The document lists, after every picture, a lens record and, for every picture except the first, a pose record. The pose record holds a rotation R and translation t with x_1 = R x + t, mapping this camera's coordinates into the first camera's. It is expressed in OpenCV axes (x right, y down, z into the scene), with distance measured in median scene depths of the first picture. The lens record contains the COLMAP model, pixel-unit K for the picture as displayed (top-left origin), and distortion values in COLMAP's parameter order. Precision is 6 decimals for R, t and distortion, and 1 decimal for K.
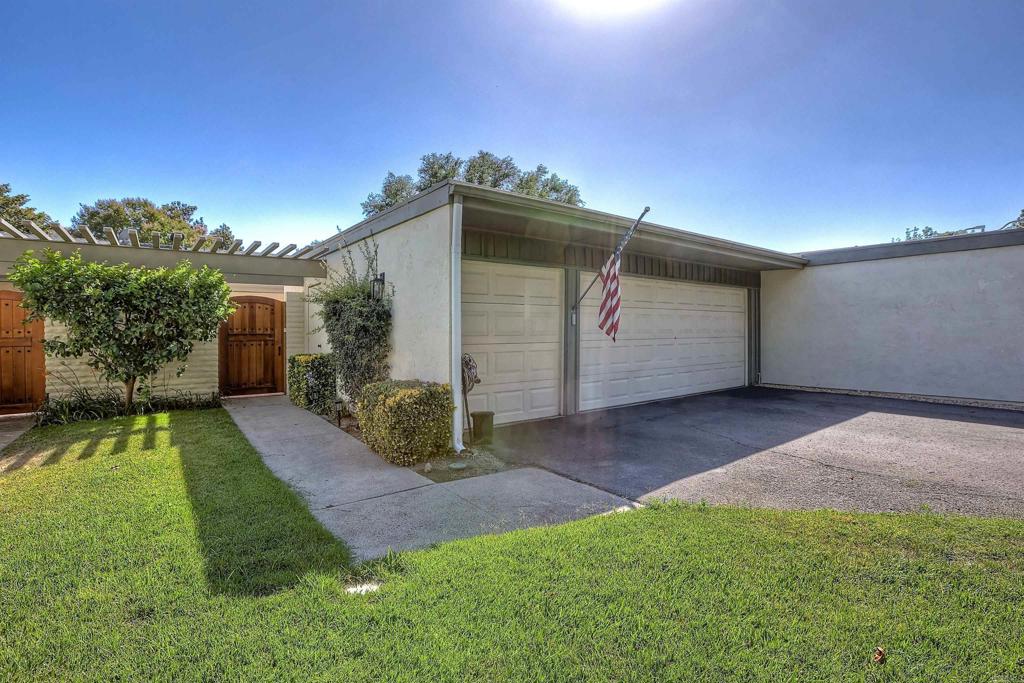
lens RADIAL K [[473.6, 0, 507.1], [0, 473.6, 334.2], [0, 0, 1]] dist [-0.022701, -0.000176]
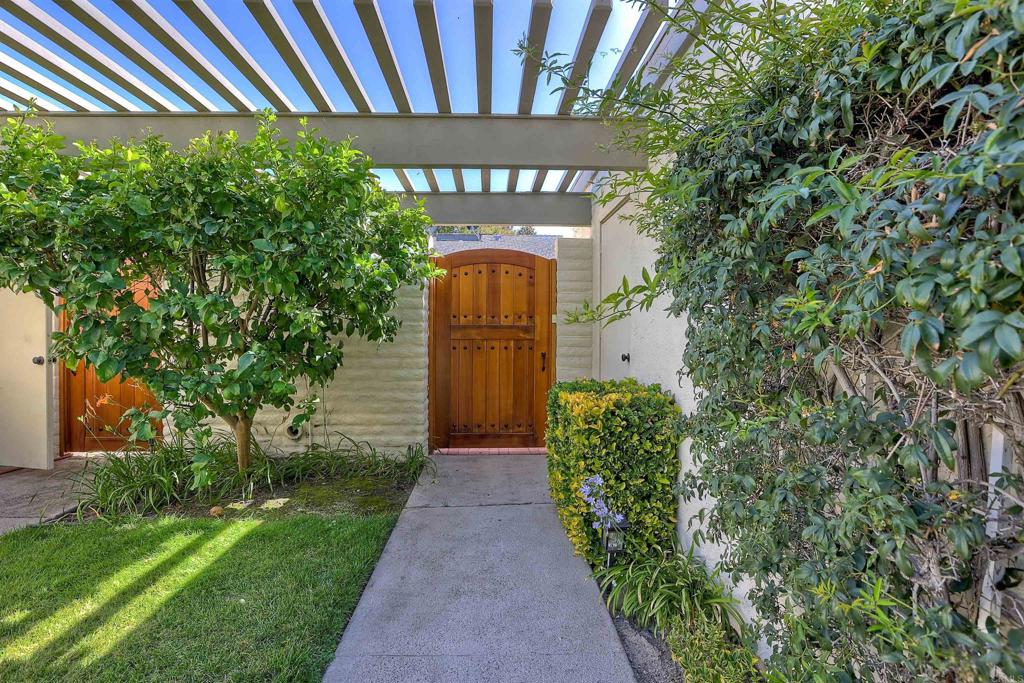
lens RADIAL K [[473.6, 0, 508.6], [0, 473.6, 336.2], [0, 0, 1]] dist [-0.022701, -0.000176]
pose [[0.823596, 0.016654, -0.566932, -0.246463], [-0.009486, 0.999833, 0.015591, 0.002261], [0.567097, -0.007463, 0.823617, 0.601808]]
